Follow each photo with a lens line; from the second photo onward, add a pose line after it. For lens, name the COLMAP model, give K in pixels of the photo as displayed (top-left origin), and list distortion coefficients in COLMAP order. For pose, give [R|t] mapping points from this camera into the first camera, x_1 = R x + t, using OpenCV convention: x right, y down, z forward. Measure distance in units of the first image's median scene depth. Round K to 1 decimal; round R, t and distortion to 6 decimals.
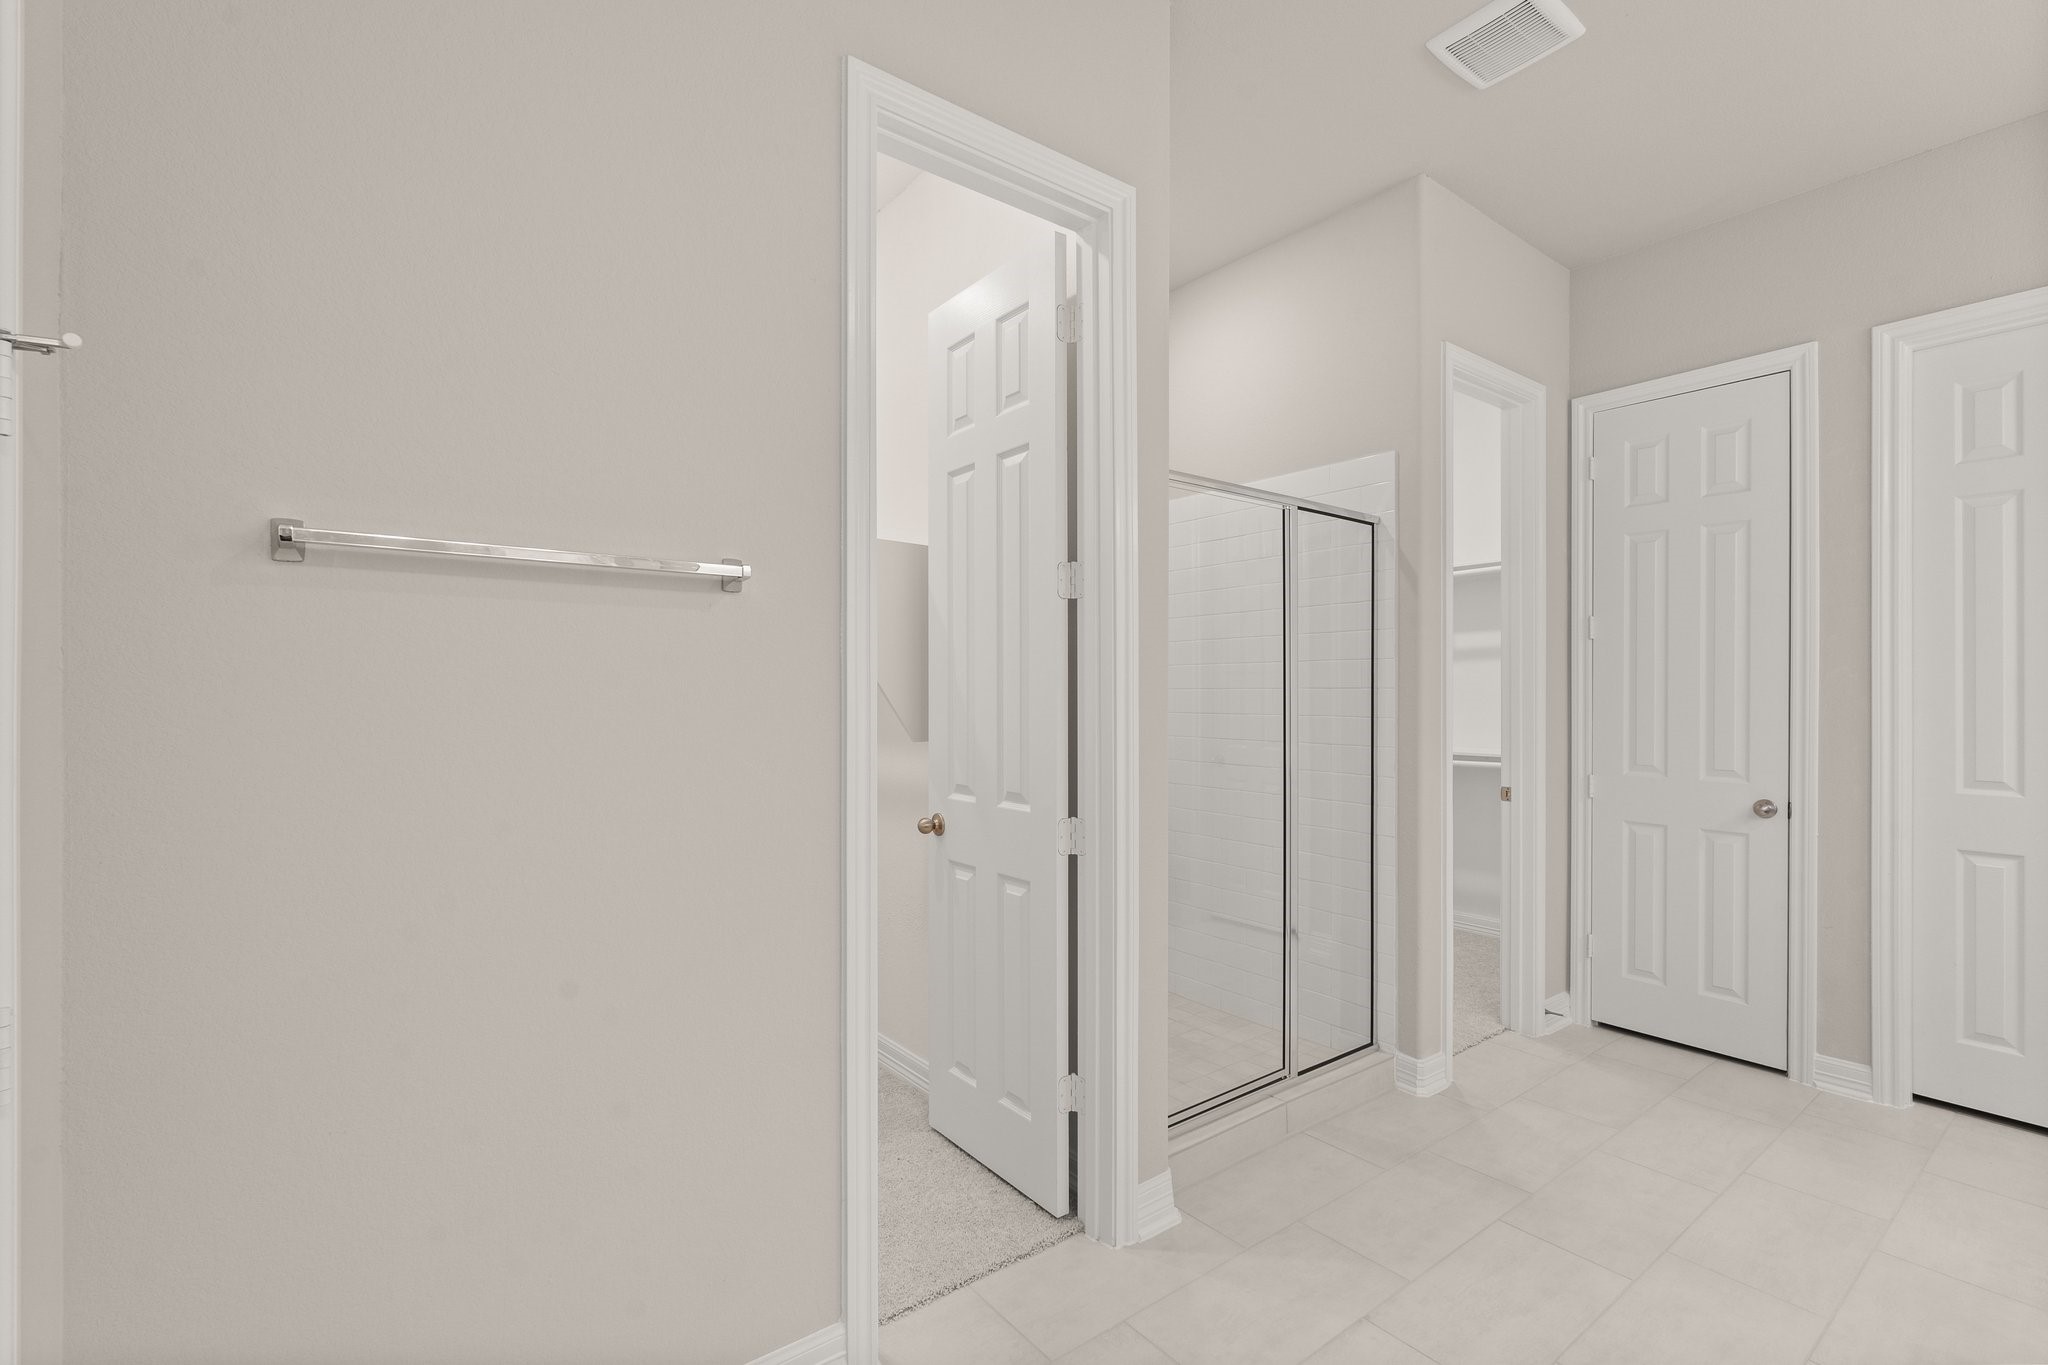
lens RADIAL K [[914.0, 0, 1014.8], [0, 914.0, 687.6], [0, 0, 1]] dist [0.000647, -0.001054]
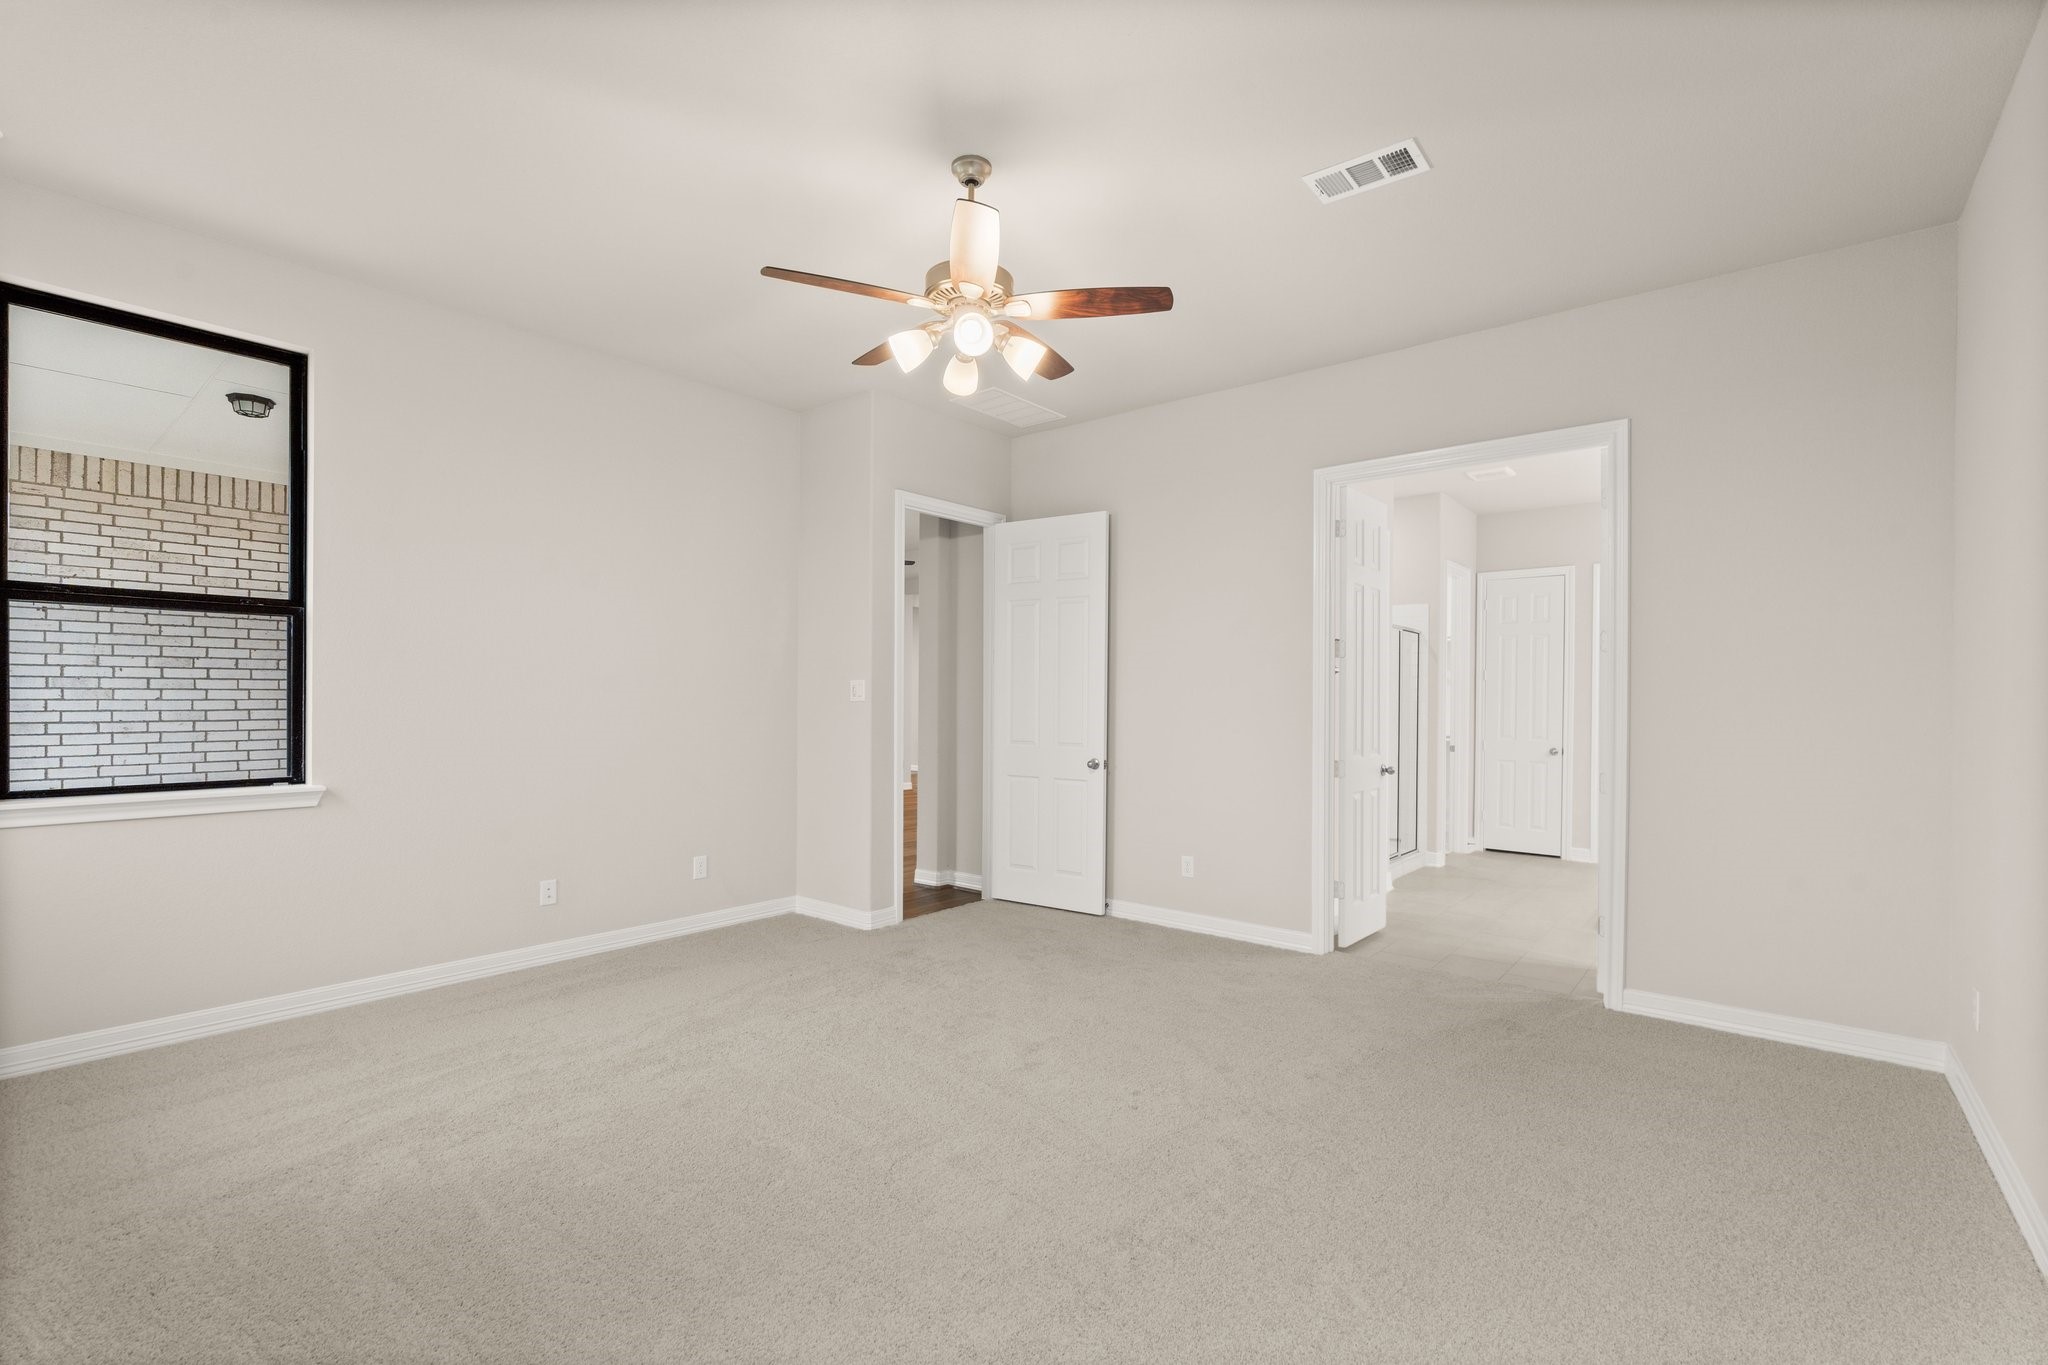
lens RADIAL K [[914.0, 0, 1013.8], [0, 914.0, 698.3], [0, 0, 1]] dist [0.000647, -0.001054]
pose [[0.973270, 0.004708, 0.229617, -1.246738], [-0.006633, 0.999949, 0.007612, -0.021668], [-0.229570, -0.008931, 0.973251, -1.140810]]
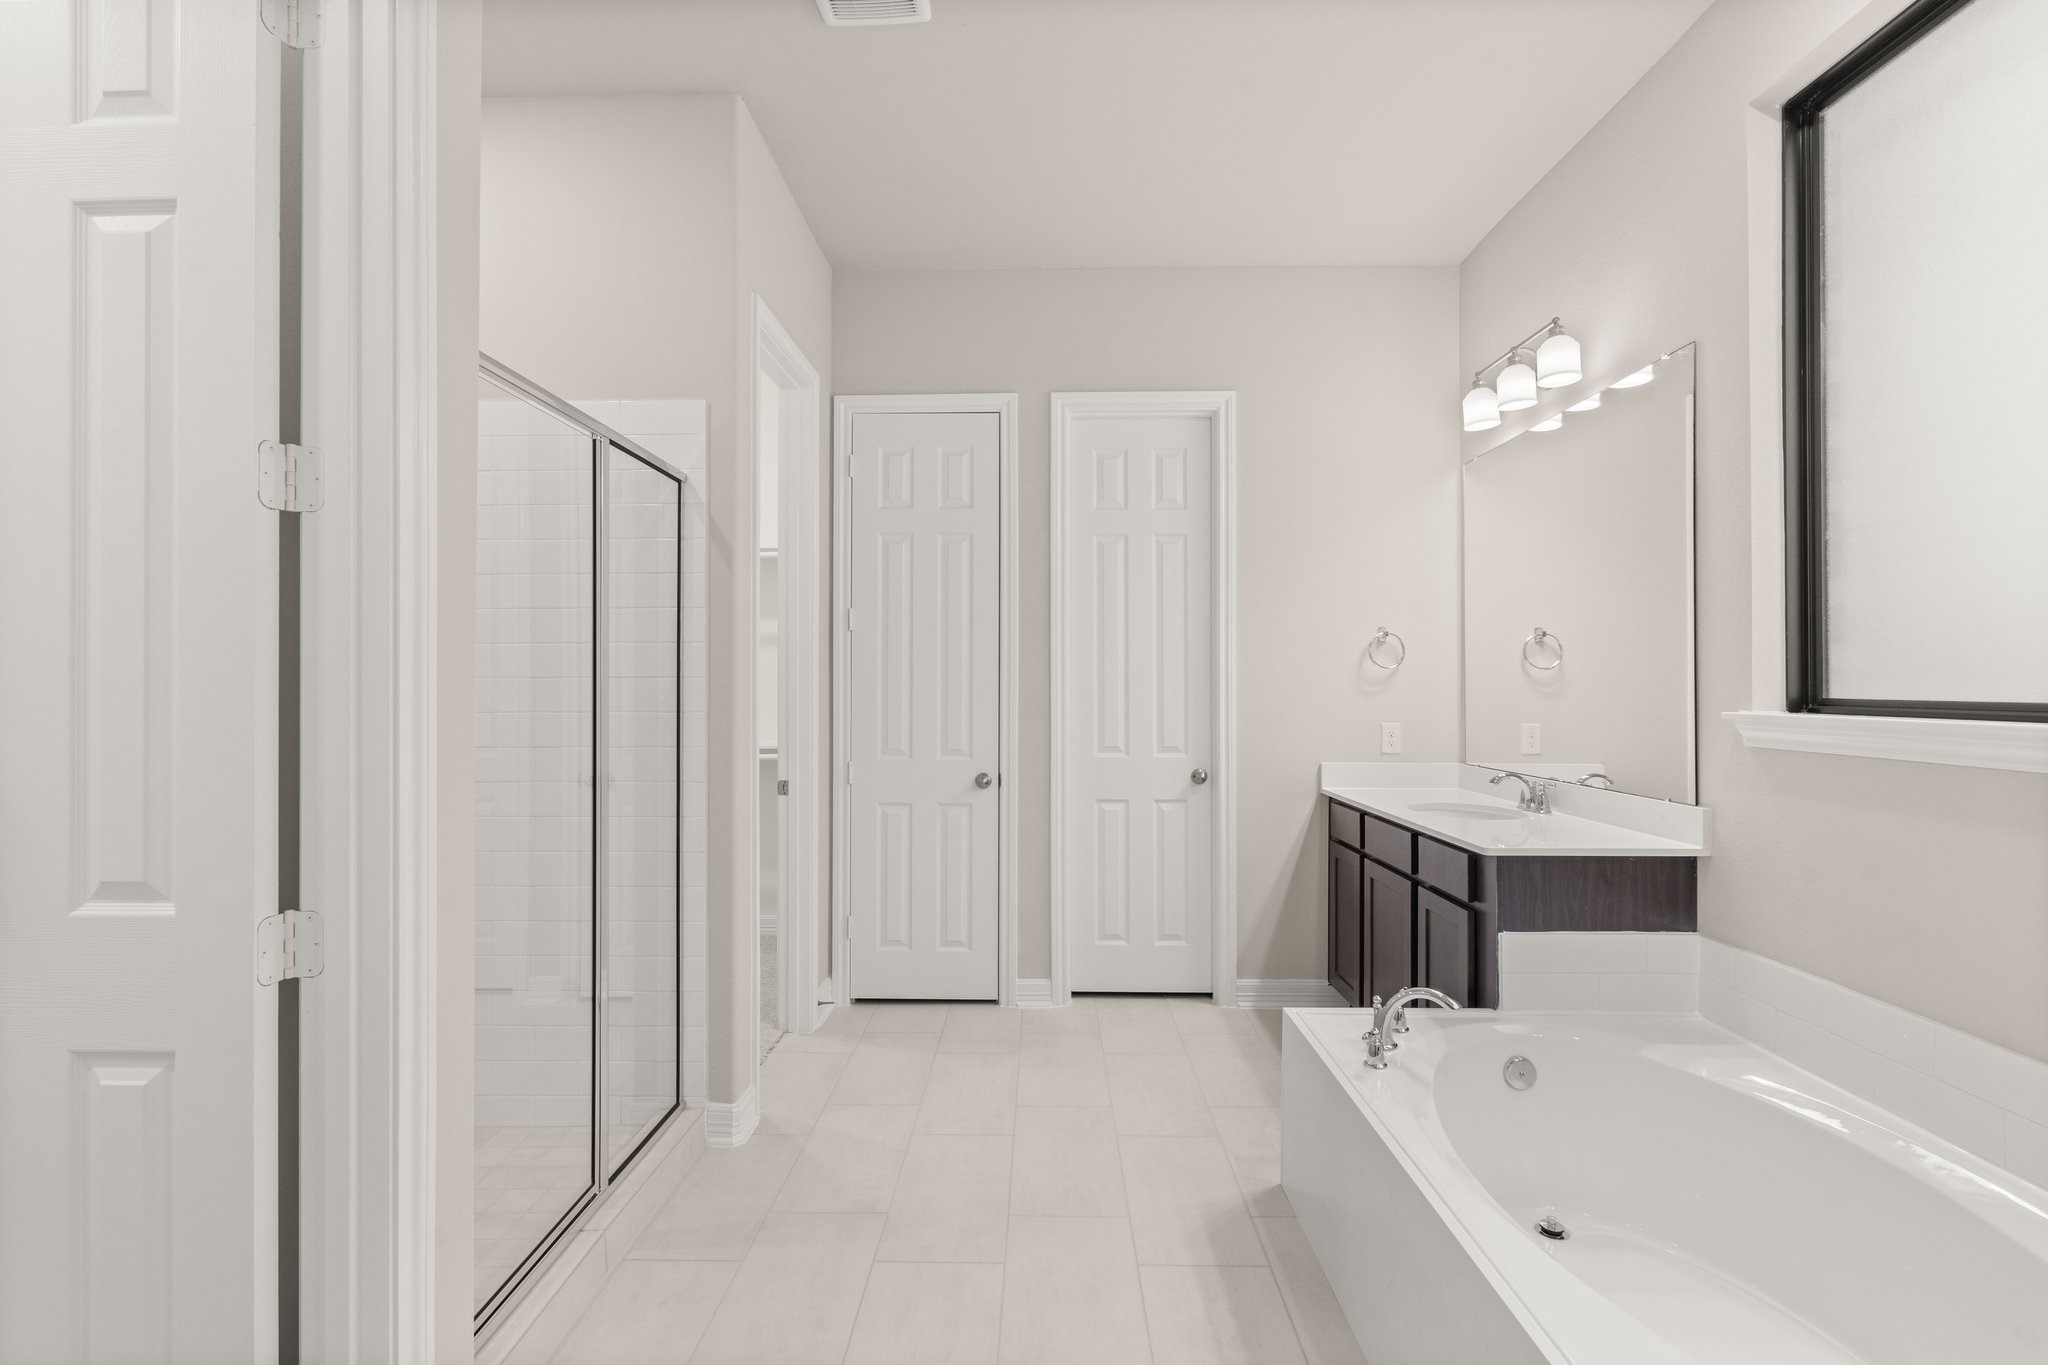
lens RADIAL K [[914.0, 0, 1024.9], [0, 914.0, 673.4], [0, 0, 1]] dist [0.000647, -0.001054]
pose [[0.621864, 0.005180, 0.783108, -0.070530], [-0.000097, 0.999979, -0.006537, 0.002682], [-0.783125, 0.003989, 0.621852, 0.242481]]
